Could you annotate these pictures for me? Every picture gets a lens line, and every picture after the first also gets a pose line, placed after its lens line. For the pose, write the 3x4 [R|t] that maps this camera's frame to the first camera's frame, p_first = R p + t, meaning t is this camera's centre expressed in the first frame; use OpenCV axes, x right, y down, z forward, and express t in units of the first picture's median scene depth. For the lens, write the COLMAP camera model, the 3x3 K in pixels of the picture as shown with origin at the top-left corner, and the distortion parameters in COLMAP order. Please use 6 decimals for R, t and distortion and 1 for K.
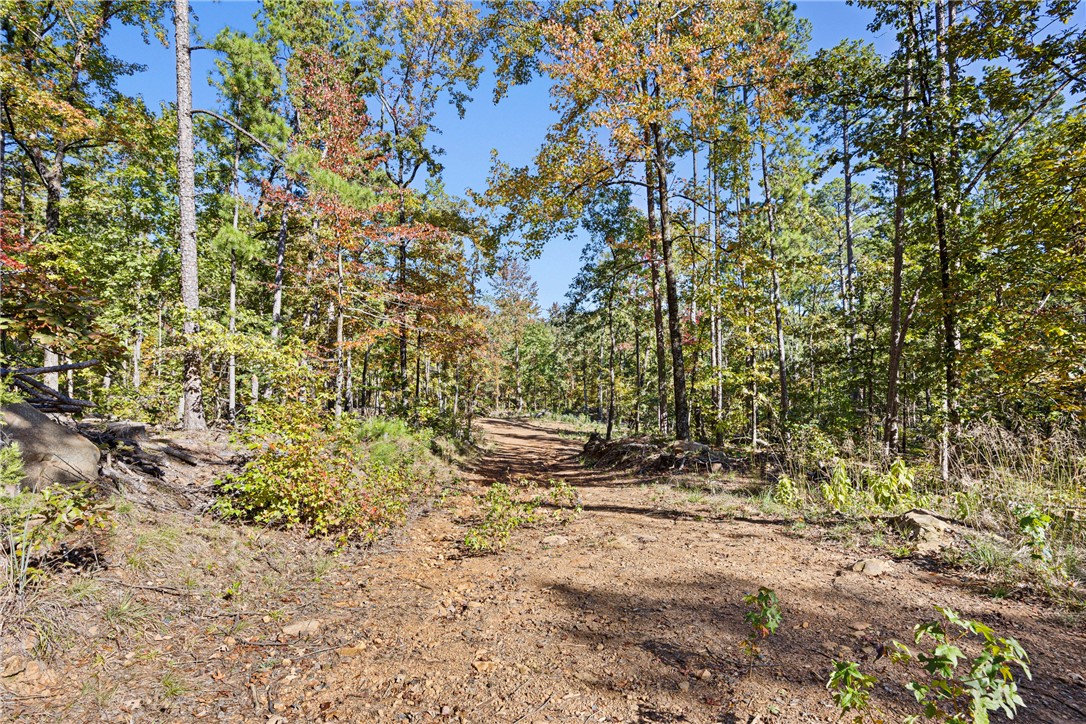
lens RADIAL K [[528.2, 0, 543.4], [0, 528.2, 360.6], [0, 0, 1]] dist [-0.005182, -0.000861]
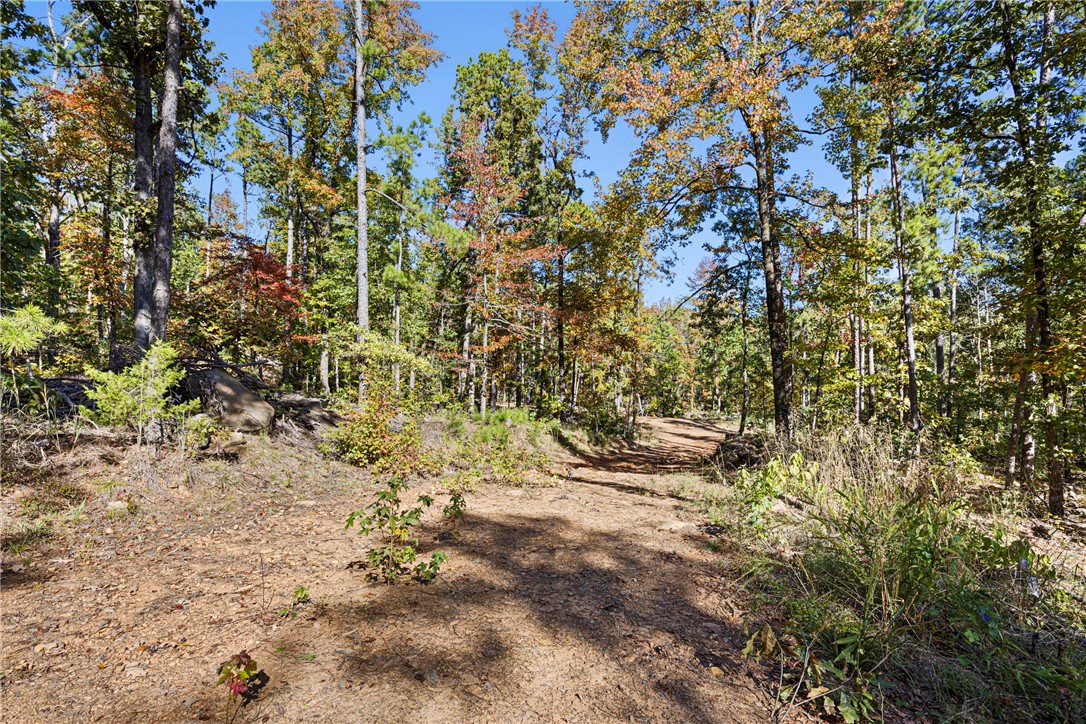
lens RADIAL K [[528.2, 0, 542.4], [0, 528.2, 361.9], [0, 0, 1]] dist [-0.005182, -0.000861]
pose [[0.903958, 0.002140, -0.427615, 0.274173], [-0.002507, 0.999997, -0.000297, 0.002369], [0.427613, 0.001340, 0.903961, -0.077869]]
